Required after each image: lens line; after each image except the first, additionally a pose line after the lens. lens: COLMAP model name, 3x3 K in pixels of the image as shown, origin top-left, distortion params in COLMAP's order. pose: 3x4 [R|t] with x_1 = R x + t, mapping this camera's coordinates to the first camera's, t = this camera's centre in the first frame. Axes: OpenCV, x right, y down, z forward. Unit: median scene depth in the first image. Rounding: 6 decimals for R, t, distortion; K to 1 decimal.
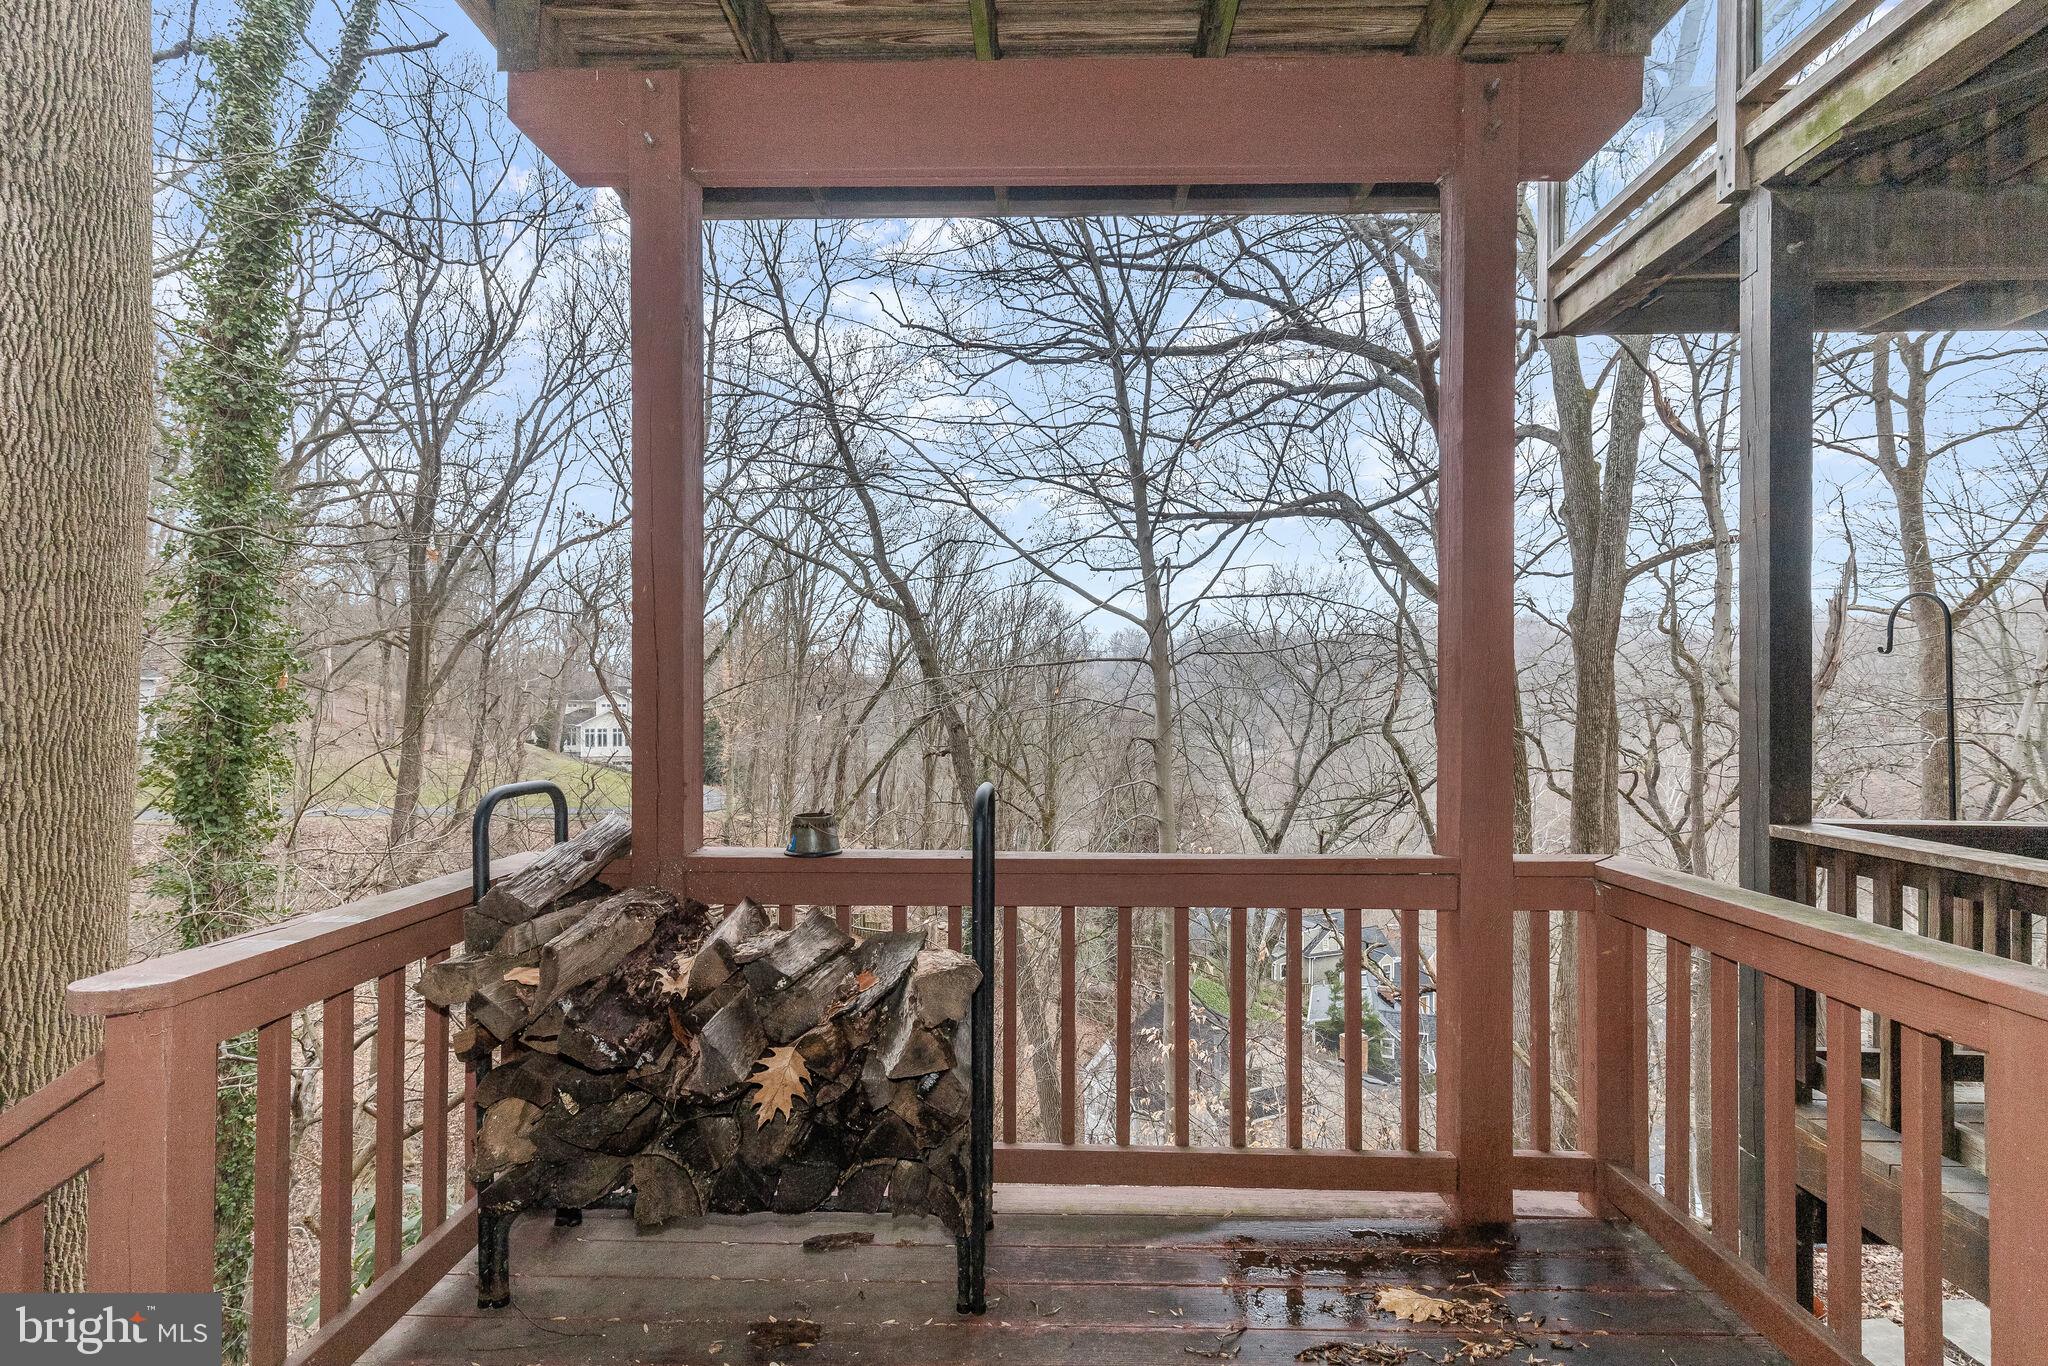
lens RADIAL K [[937.0, 0, 1012.2], [0, 937.0, 678.6], [0, 0, 1]] dist [0.002028, -0.000523]
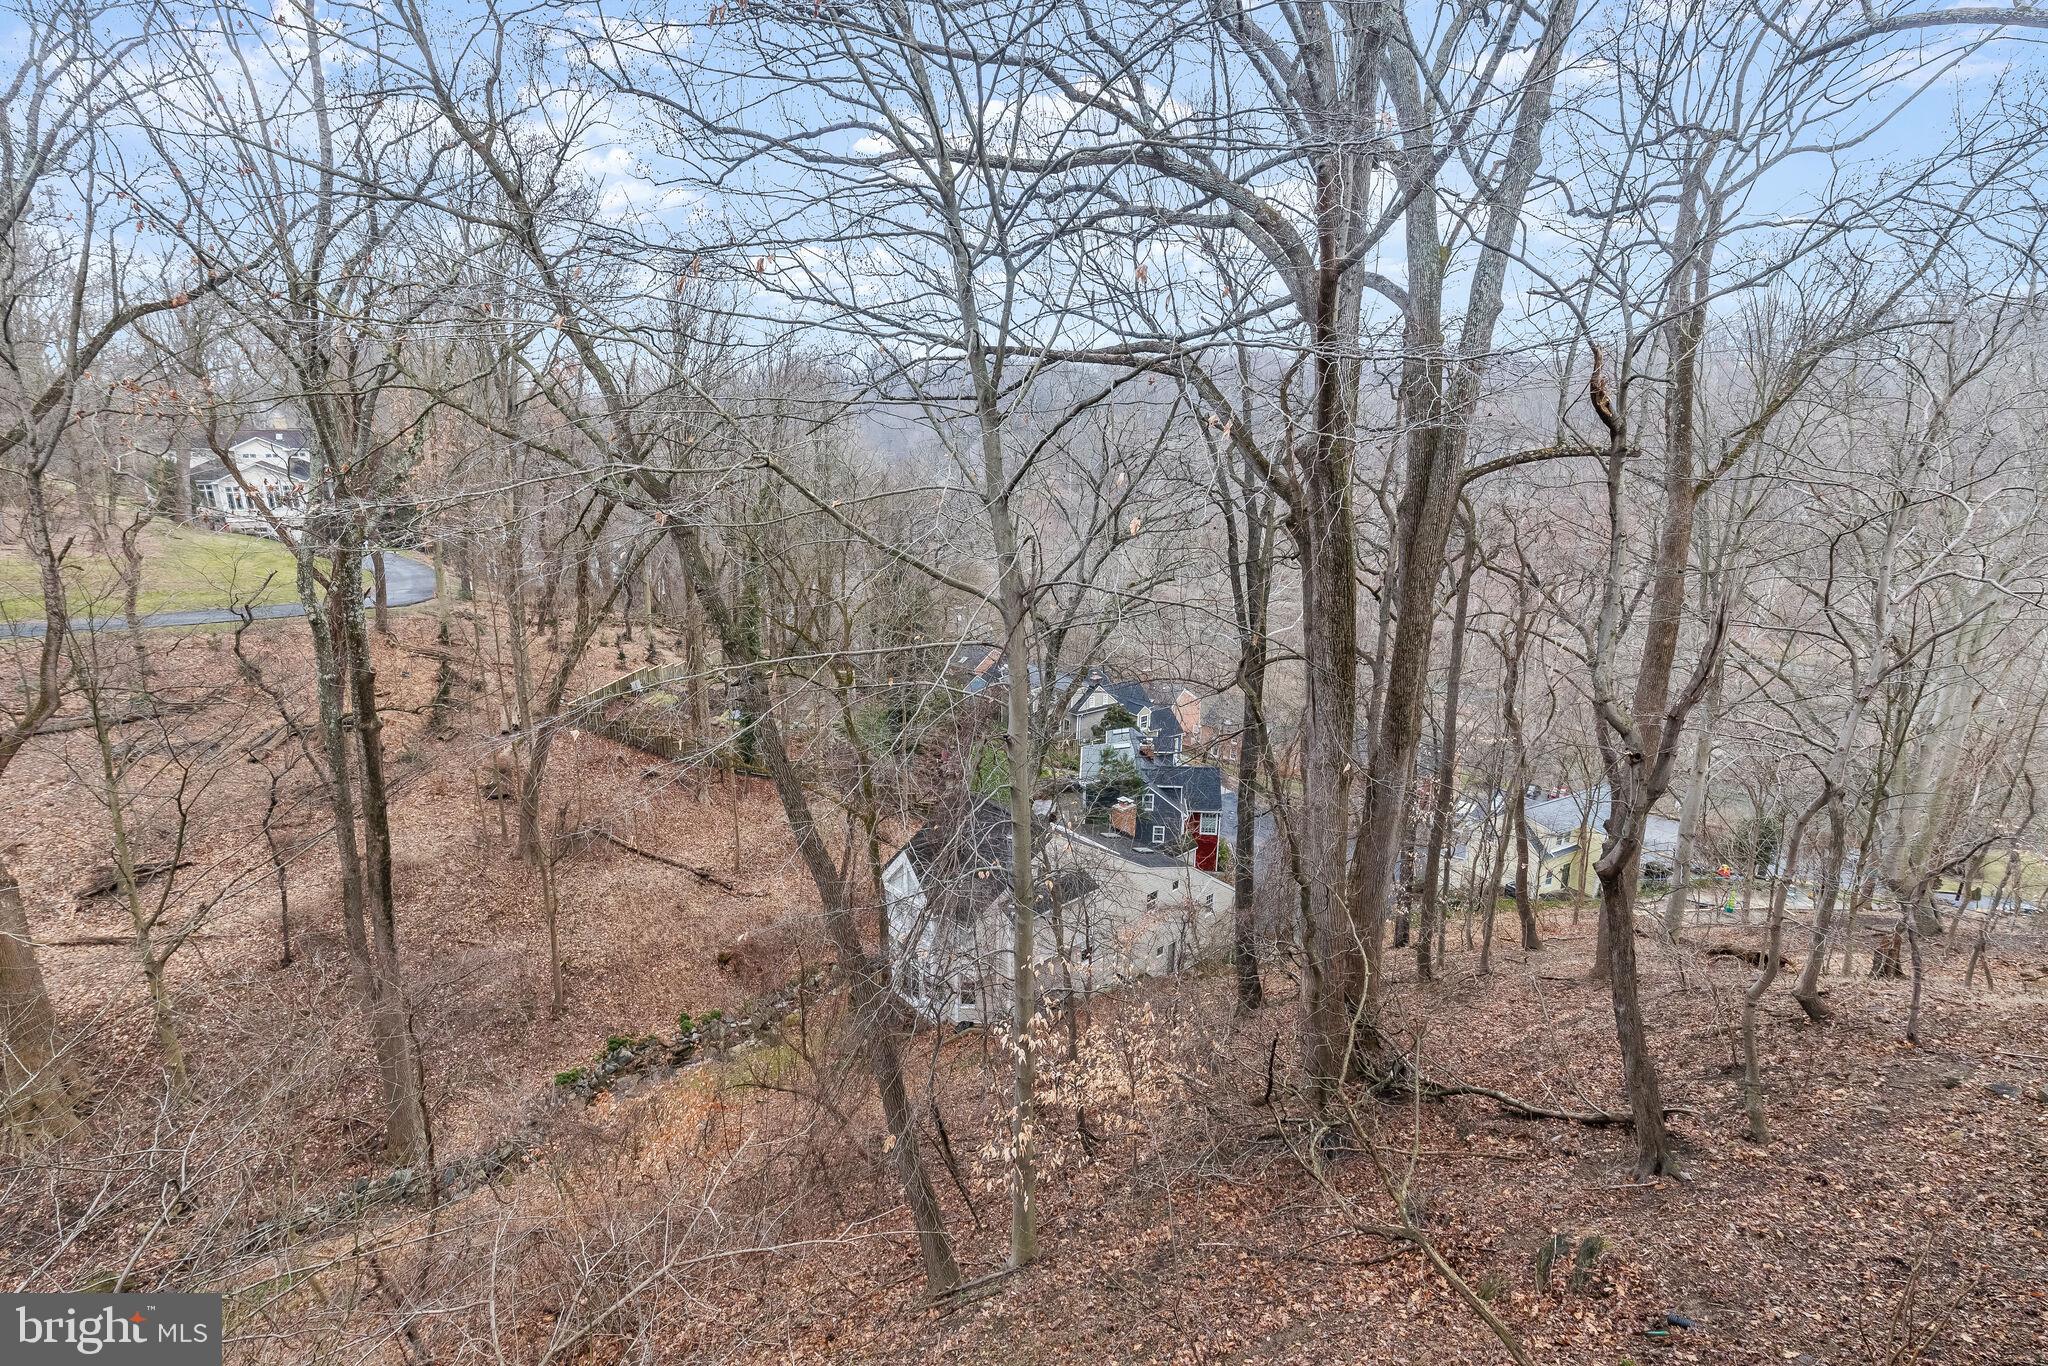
lens RADIAL K [[937.0, 0, 1028.6], [0, 937.0, 676.4], [0, 0, 1]] dist [0.002028, -0.000523]
pose [[0.963473, -0.069776, 0.258554, -0.031872], [-0.004605, 0.961001, 0.276505, -0.135054], [-0.267764, -0.267596, 0.925578, 0.132719]]
